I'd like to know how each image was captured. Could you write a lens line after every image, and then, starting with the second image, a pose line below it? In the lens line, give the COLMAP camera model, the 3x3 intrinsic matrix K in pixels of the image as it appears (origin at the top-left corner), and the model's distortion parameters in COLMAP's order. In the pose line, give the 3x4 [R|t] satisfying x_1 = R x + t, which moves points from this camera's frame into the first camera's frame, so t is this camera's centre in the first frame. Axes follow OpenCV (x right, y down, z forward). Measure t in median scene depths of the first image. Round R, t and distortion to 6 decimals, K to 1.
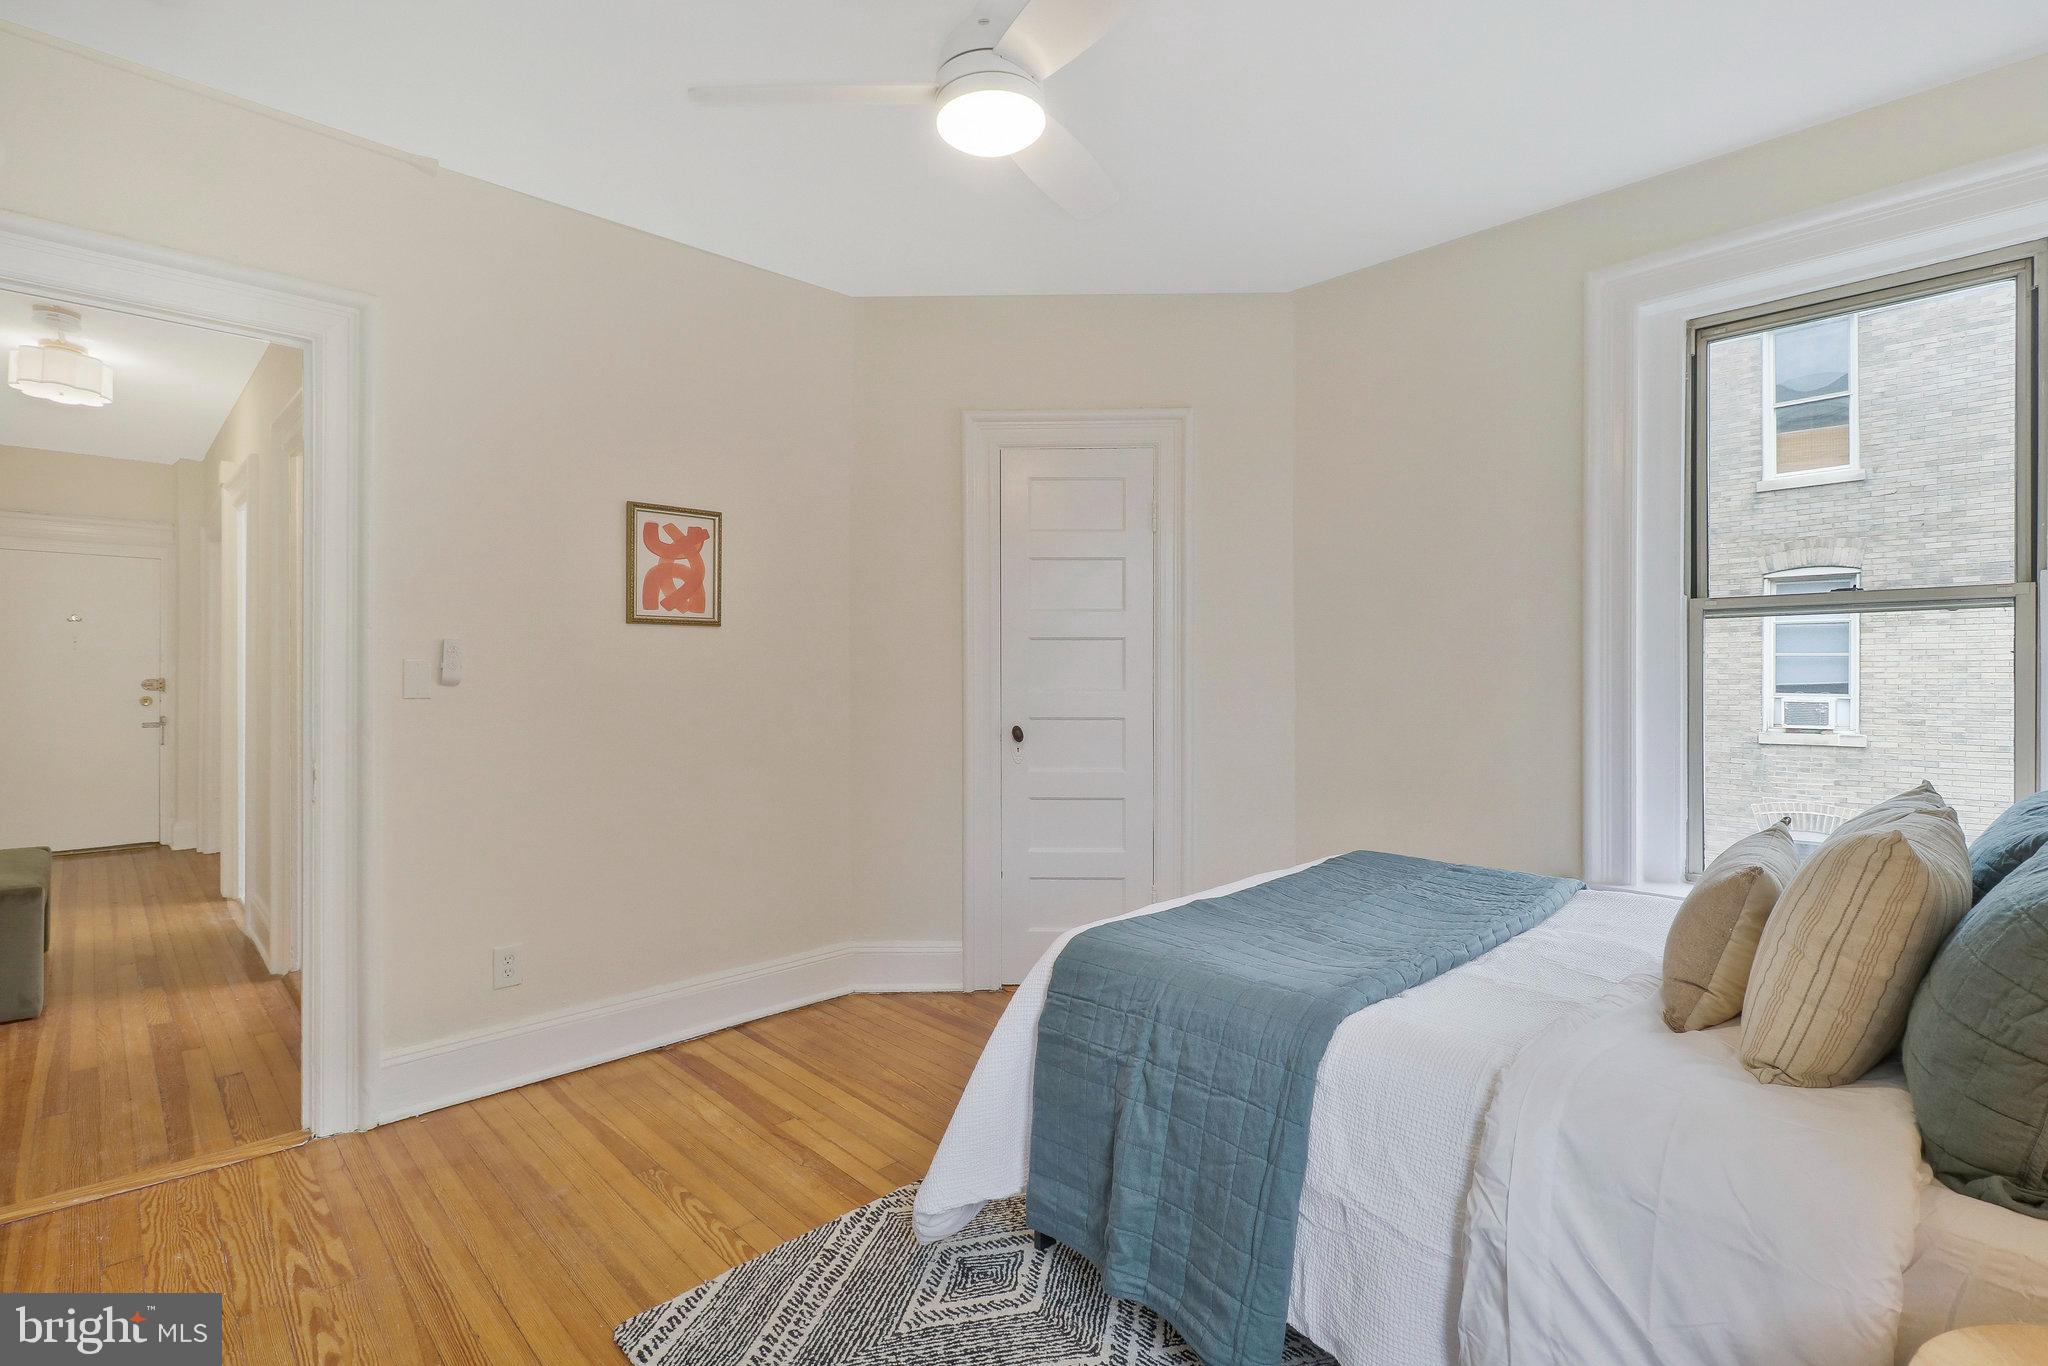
lens RADIAL K [[966.1, 0, 1020.7], [0, 966.1, 673.1], [0, 0, 1]] dist [0.009080, -0.003201]
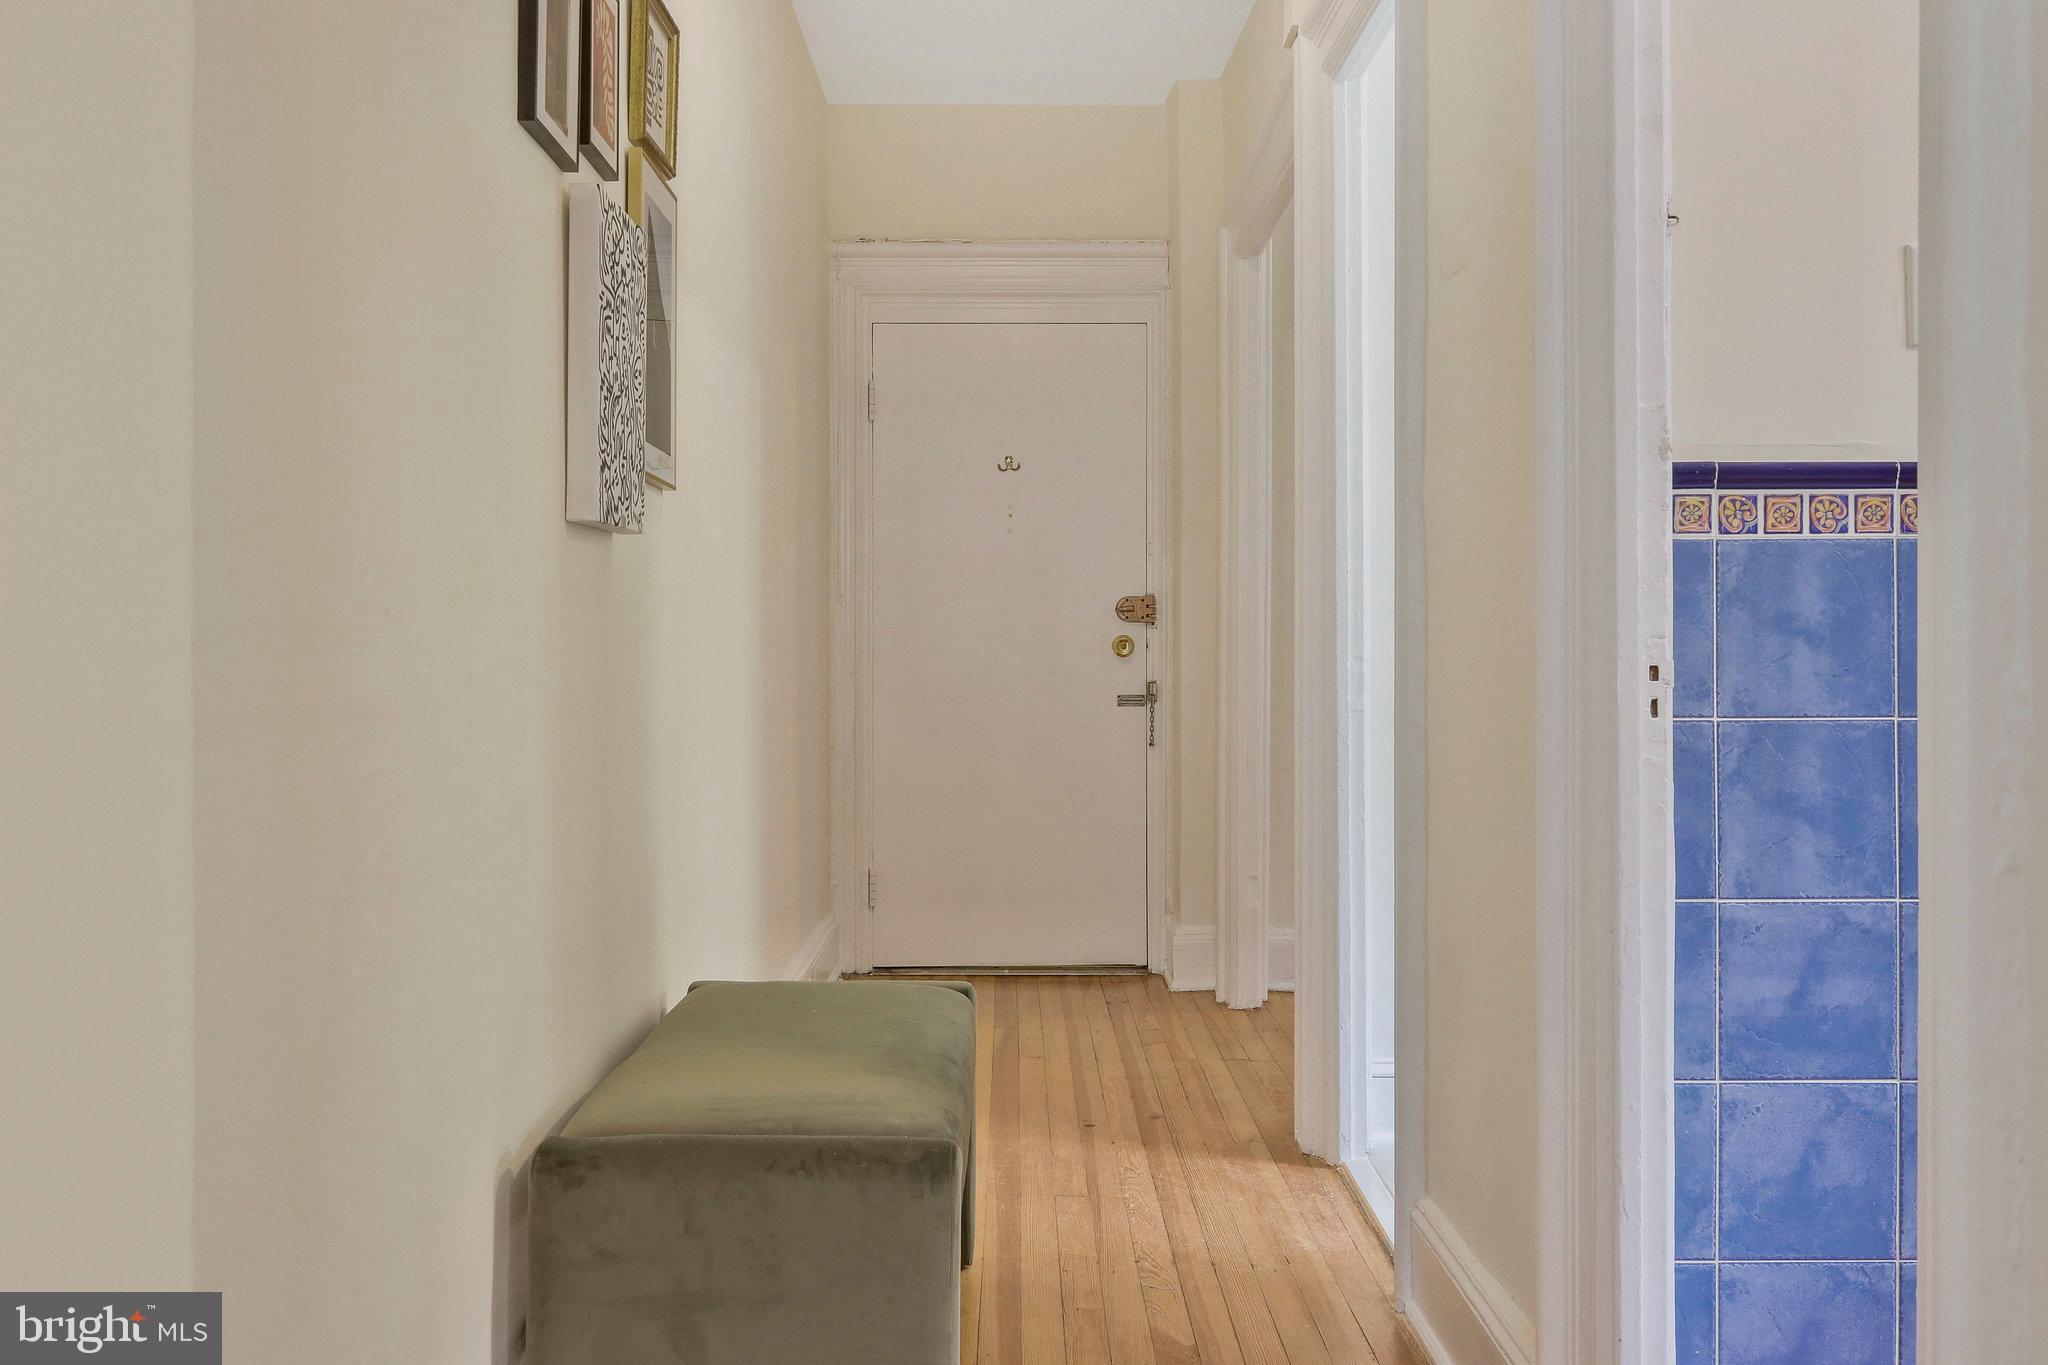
lens RADIAL K [[2158.5, 0, 1023.0], [0, 2158.5, 676.8], [0, 0, 1]] dist [0.002109, 0.000000]
pose [[0.723571, 0.003087, -0.690243, -0.258121], [0.008135, 0.999882, 0.013000, 0.030135], [0.690202, -0.015021, 0.723461, 0.259839]]
